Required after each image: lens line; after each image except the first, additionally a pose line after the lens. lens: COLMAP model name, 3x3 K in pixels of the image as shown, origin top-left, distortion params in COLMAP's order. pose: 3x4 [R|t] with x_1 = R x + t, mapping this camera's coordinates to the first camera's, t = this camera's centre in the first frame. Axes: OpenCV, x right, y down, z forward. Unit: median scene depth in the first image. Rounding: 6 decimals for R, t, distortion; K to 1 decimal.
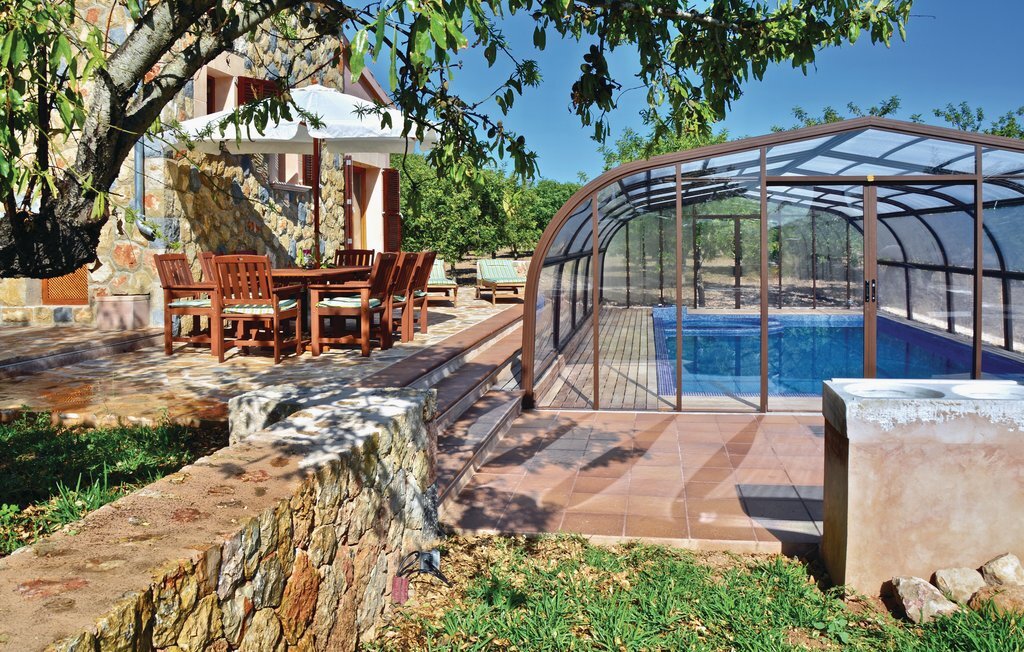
lens RADIAL K [[833.9, 0, 509.8], [0, 833.9, 245.5], [0, 0, 1]] dist [-0.065140, 0.004623]
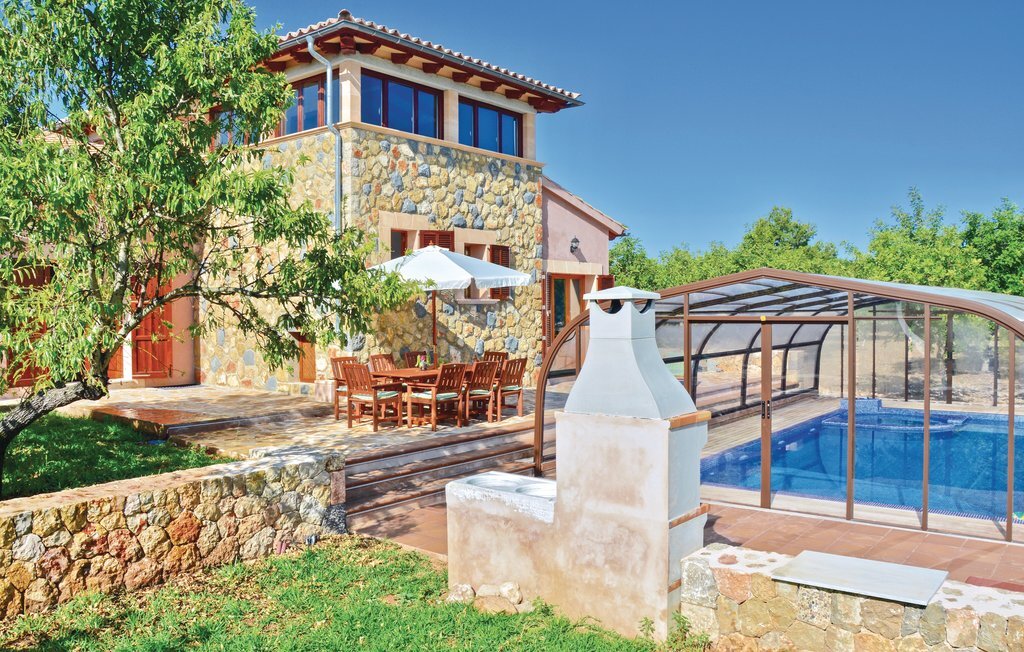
lens RADIAL K [[814.7, 0, 512.0], [0, 814.7, 326.0], [0, 0, 1]] dist [-0.139076, 0.001980]
pose [[0.876255, 0.016517, -0.481565, 0.648127], [-0.006827, 0.999738, 0.021866, -0.089371], [0.481800, -0.015872, 0.876138, -0.219433]]
